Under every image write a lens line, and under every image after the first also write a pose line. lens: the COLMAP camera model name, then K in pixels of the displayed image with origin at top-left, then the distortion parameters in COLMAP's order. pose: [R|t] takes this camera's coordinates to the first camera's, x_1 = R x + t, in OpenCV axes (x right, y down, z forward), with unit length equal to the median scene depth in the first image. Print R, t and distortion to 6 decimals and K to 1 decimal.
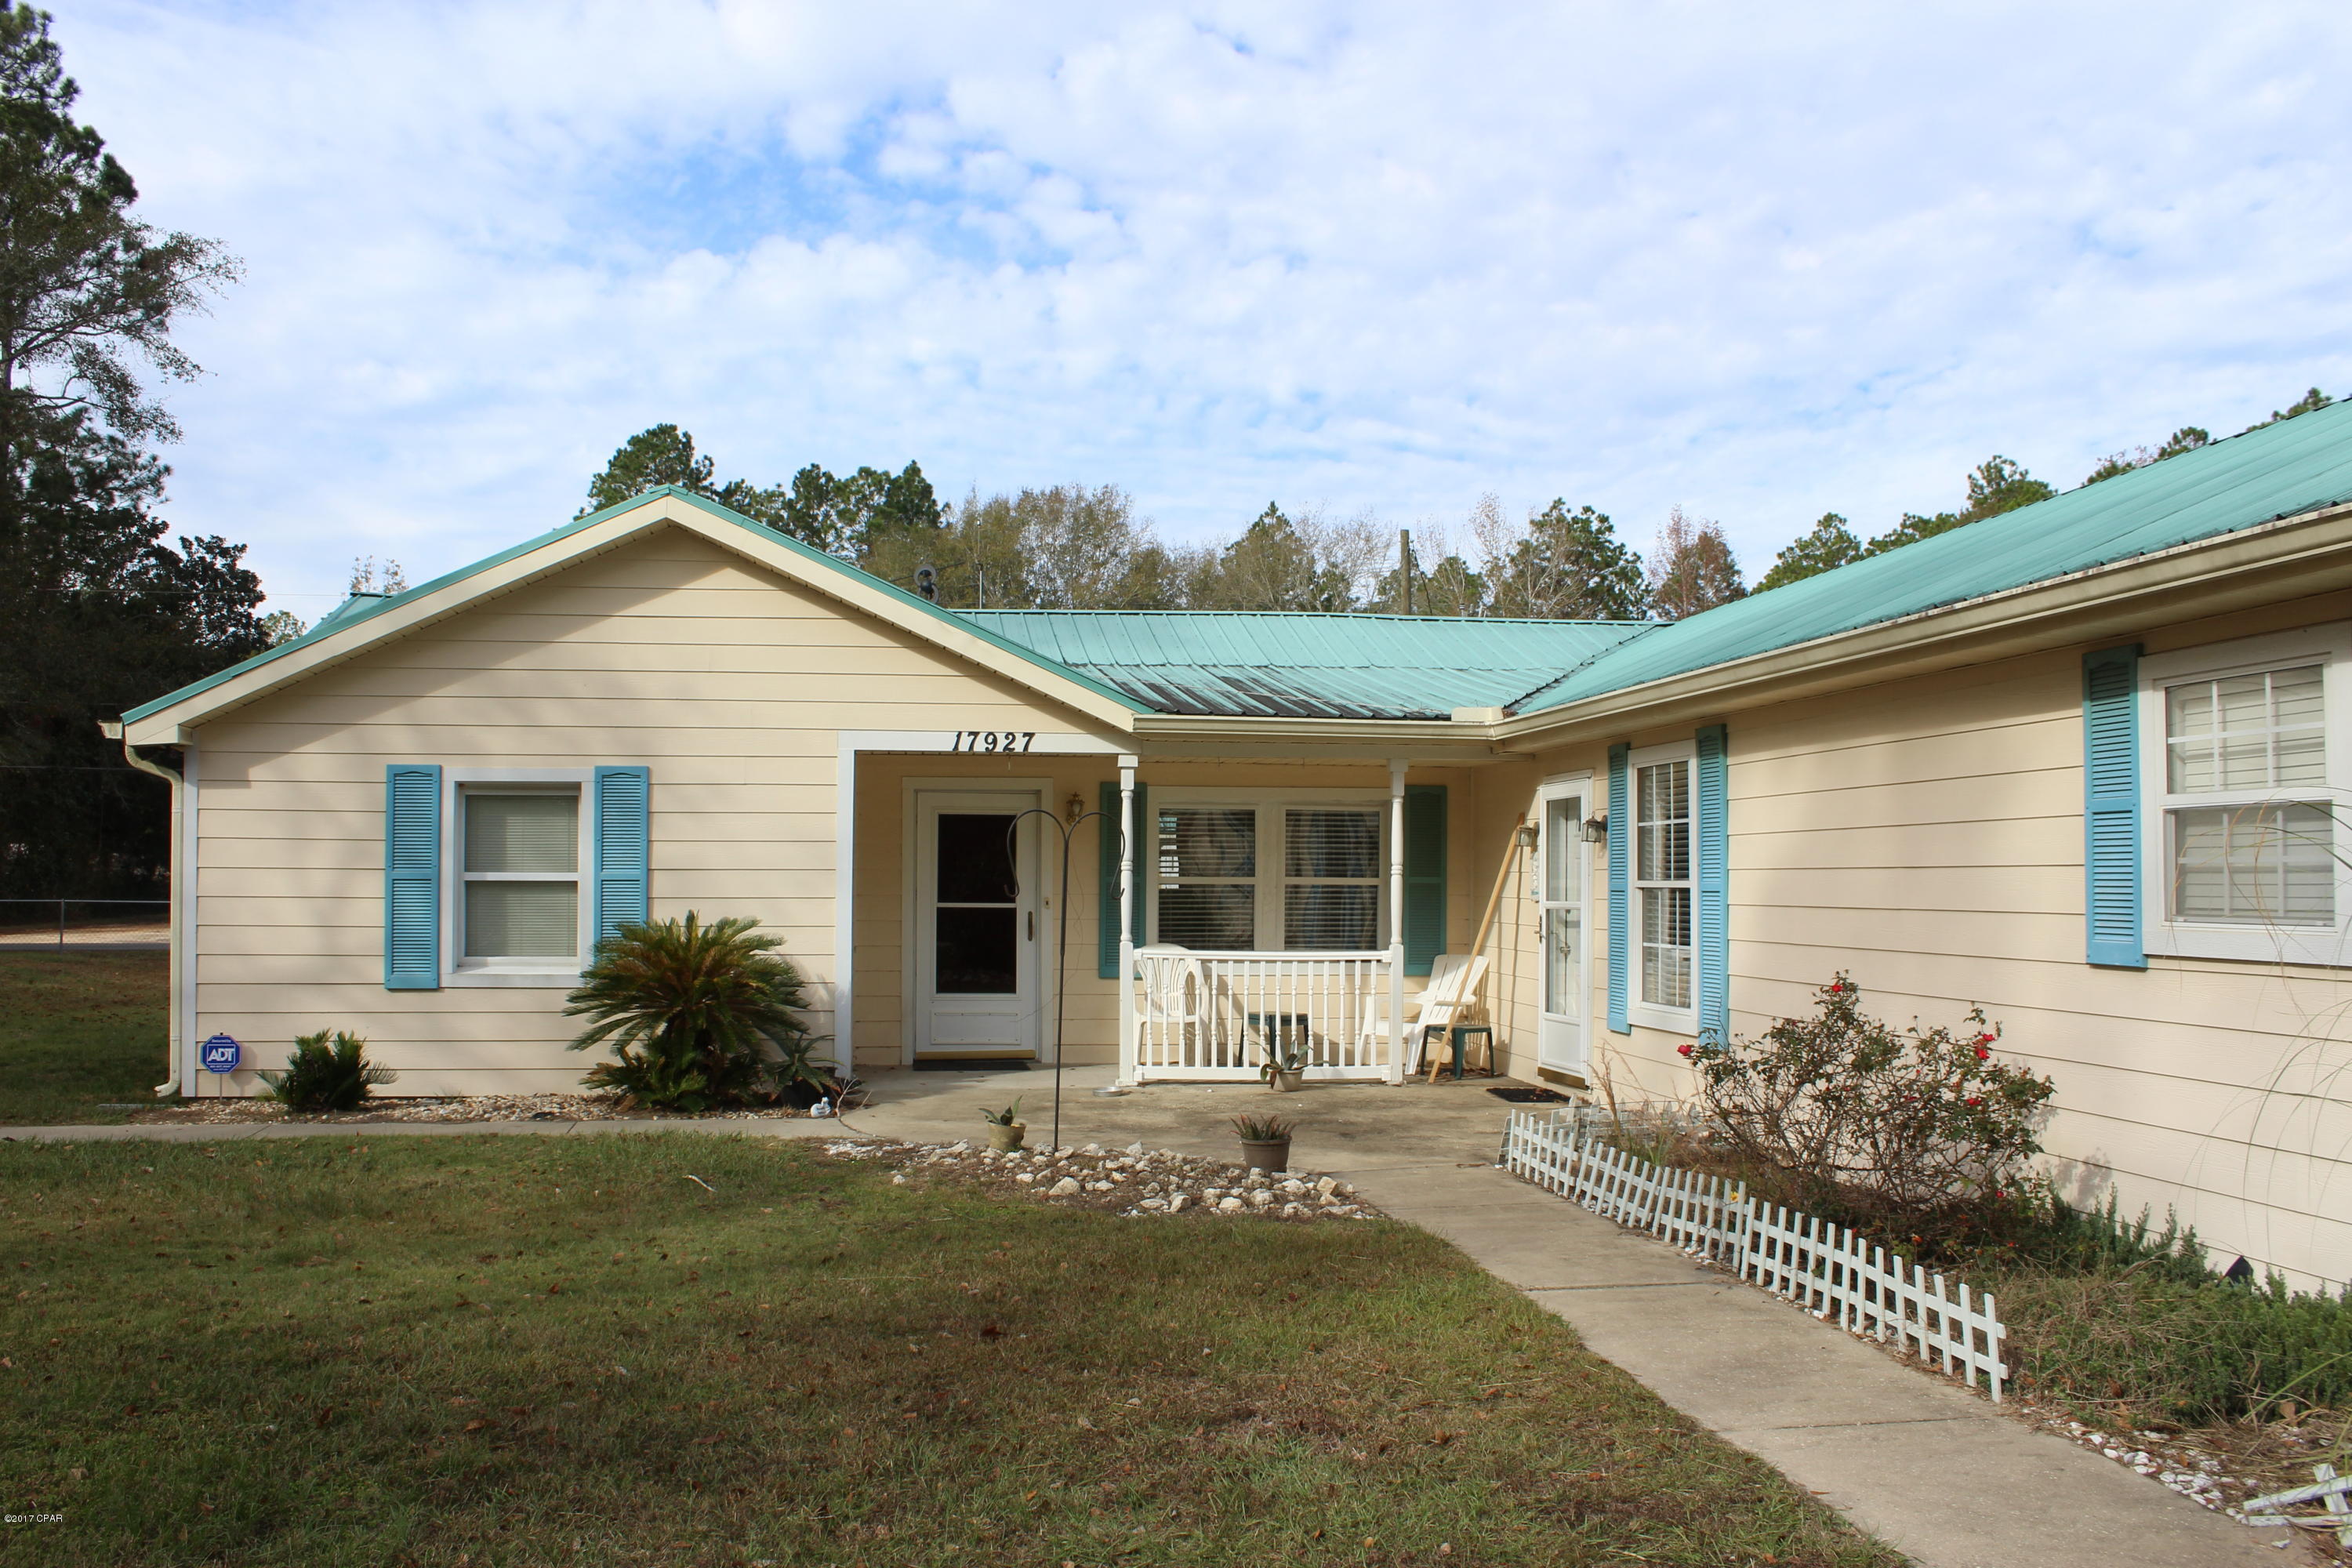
lens RADIAL K [[1880.8, 0, 1176.0], [0, 1880.8, 784.0], [0, 0, 1]] dist [-0.141989, 0.093578]
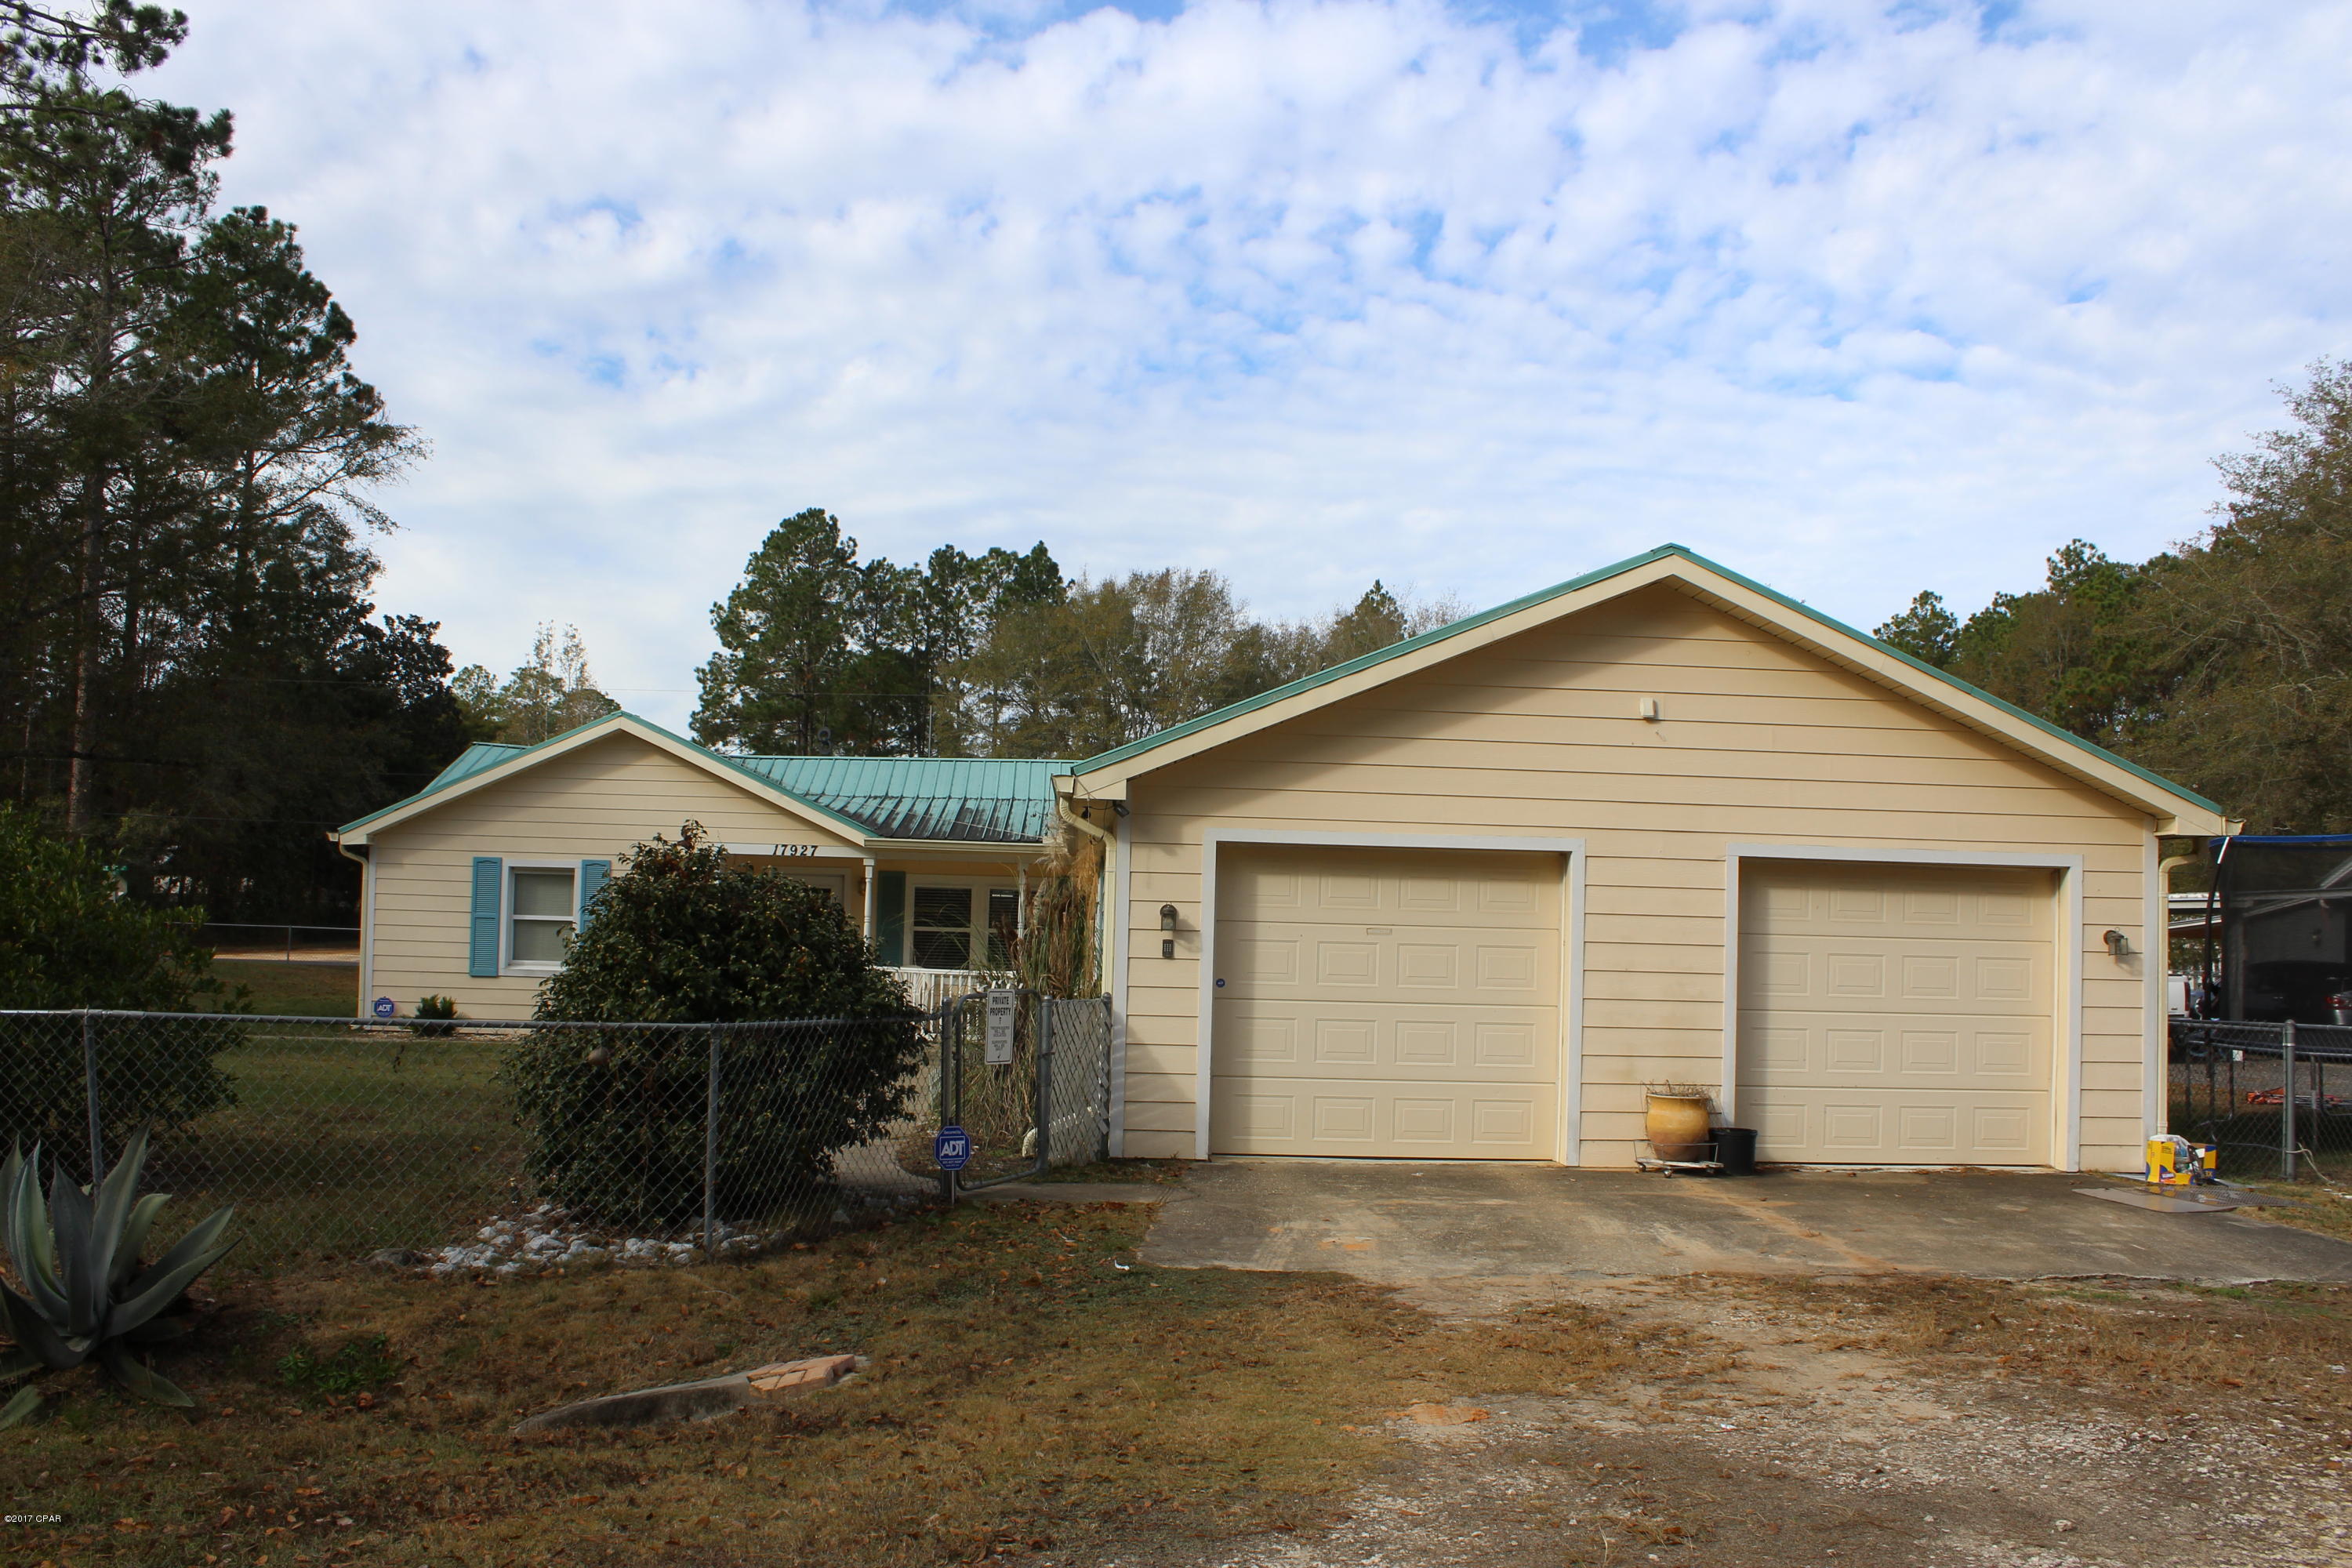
lens RADIAL K [[1880.8, 0, 1176.0], [0, 1880.8, 784.0], [0, 0, 1]] dist [-0.141989, 0.093578]
pose [[0.995452, 0.015806, -0.093943, 0.065703], [-0.018382, 0.999477, -0.026617, -0.006770], [0.093473, 0.028223, 0.995222, -0.115808]]
